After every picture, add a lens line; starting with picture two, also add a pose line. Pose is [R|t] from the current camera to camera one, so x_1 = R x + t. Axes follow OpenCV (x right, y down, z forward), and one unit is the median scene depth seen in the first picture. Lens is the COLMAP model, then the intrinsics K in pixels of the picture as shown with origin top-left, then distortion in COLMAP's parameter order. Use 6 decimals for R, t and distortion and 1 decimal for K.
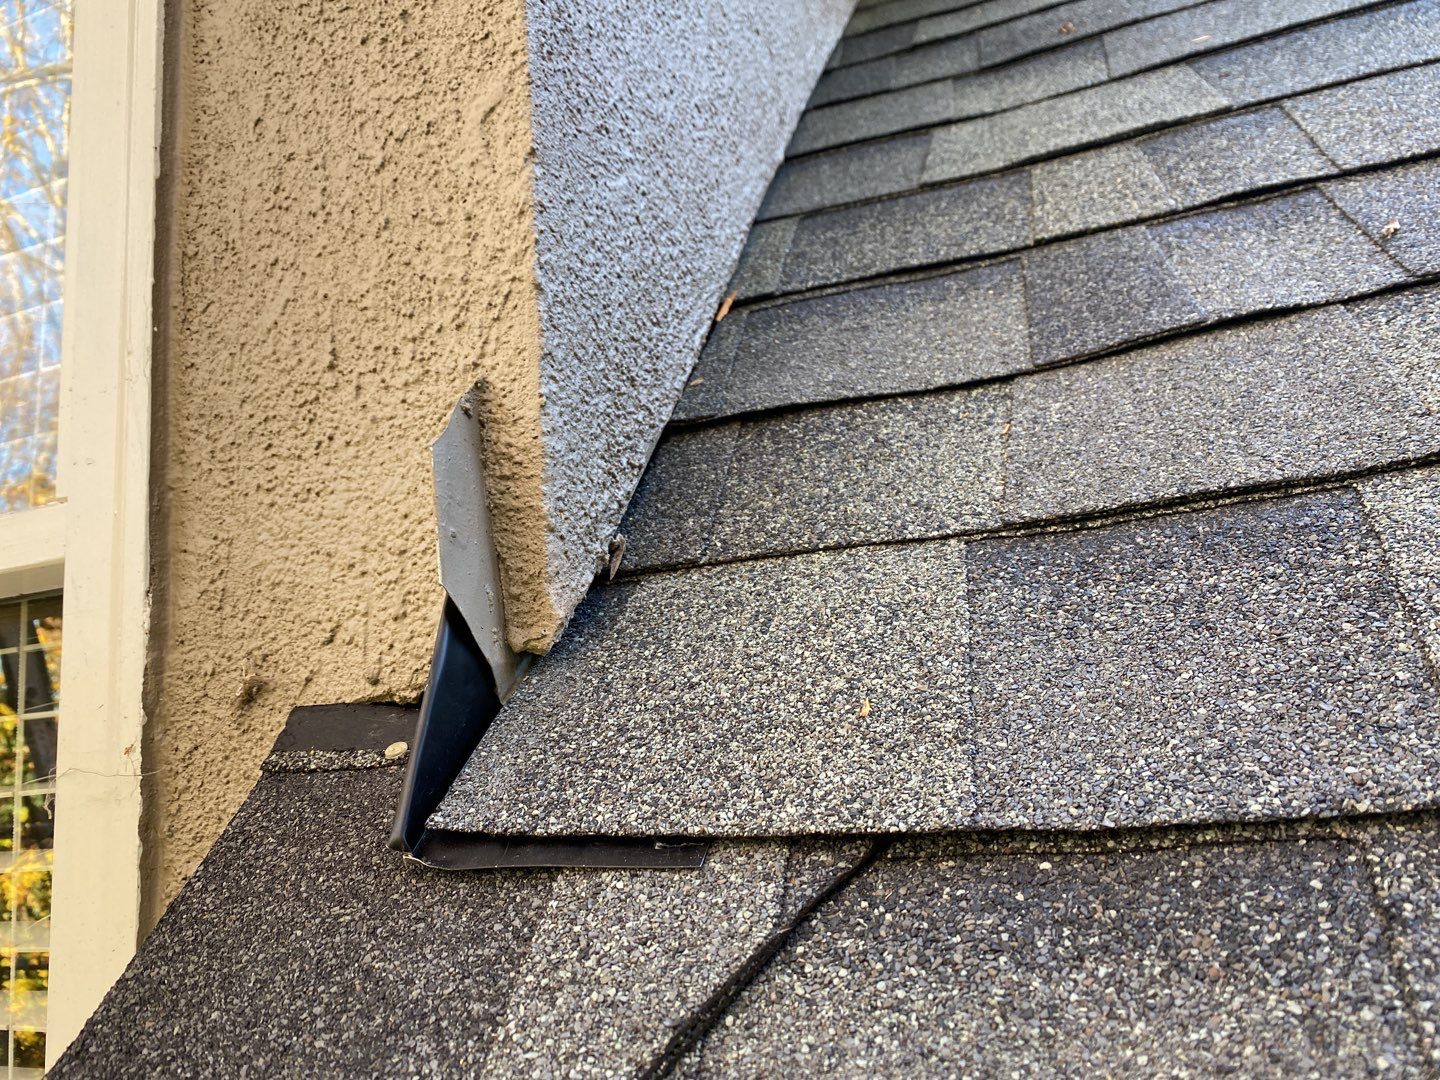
lens RADIAL K [[1060.1, 0, 690.1], [0, 1060.1, 587.2], [0, 0, 1]] dist [0.051836, -0.047402]
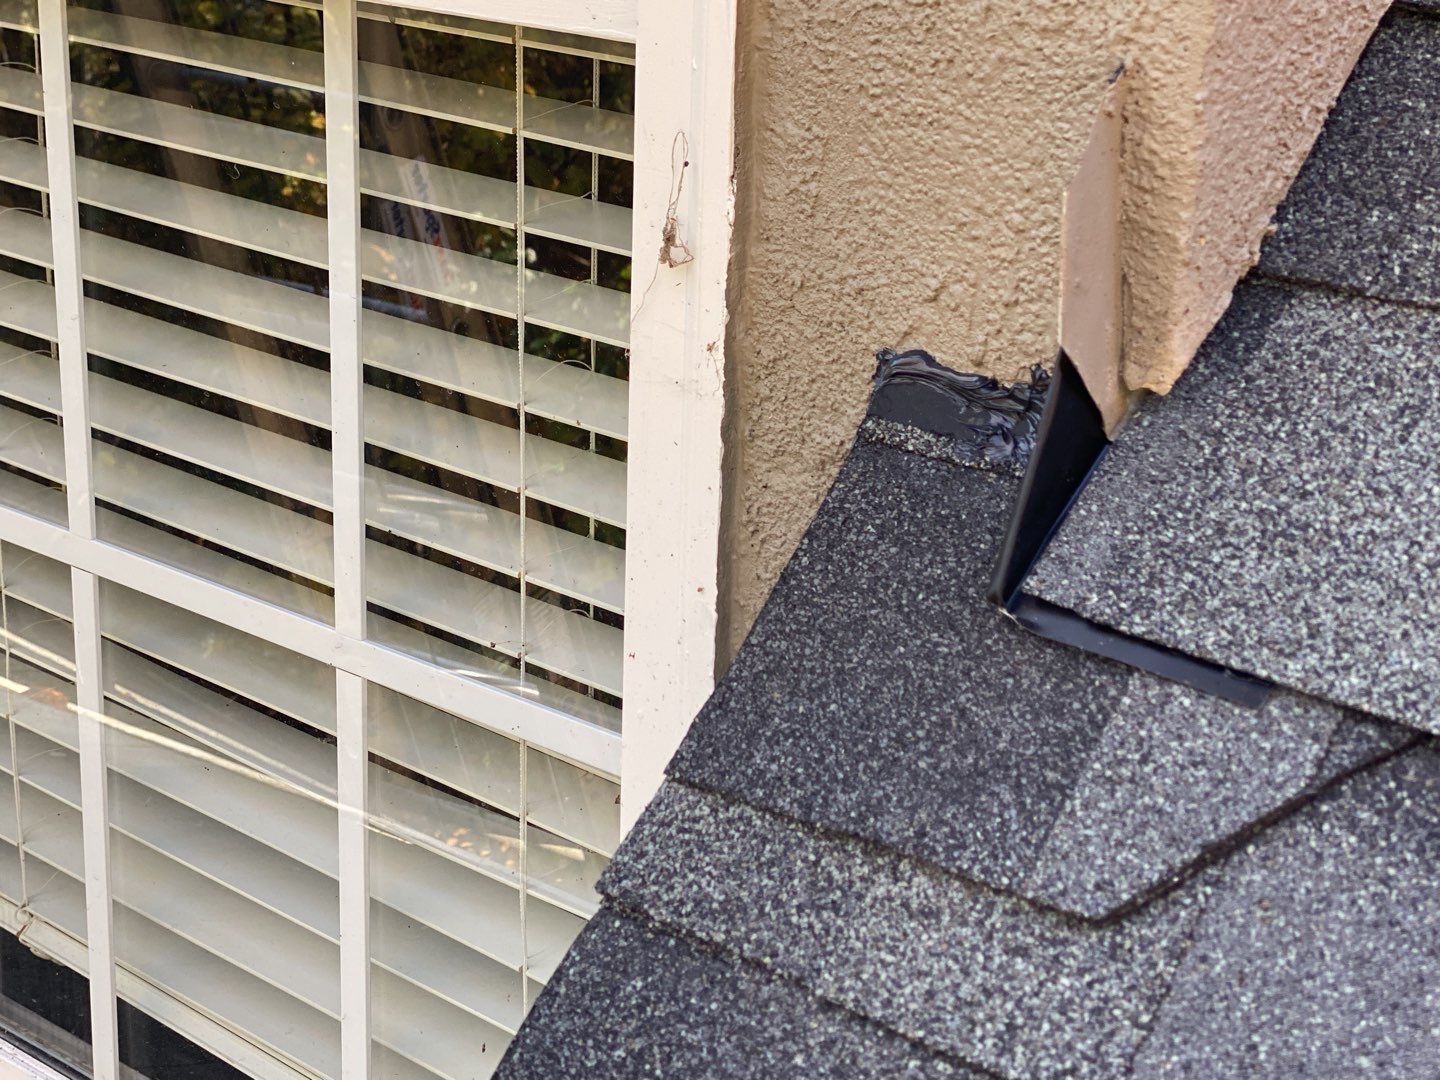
lens RADIAL K [[2539.0, 0, 720.0], [0, 2539.0, 540.0], [0, 0, 1]] dist [-0.037942, 1.523971]
pose [[0.938541, 0.201205, -0.280459, 0.179431], [-0.034701, 0.863414, 0.503301, -1.137983], [0.343419, -0.462636, 0.817332, -1.210345]]
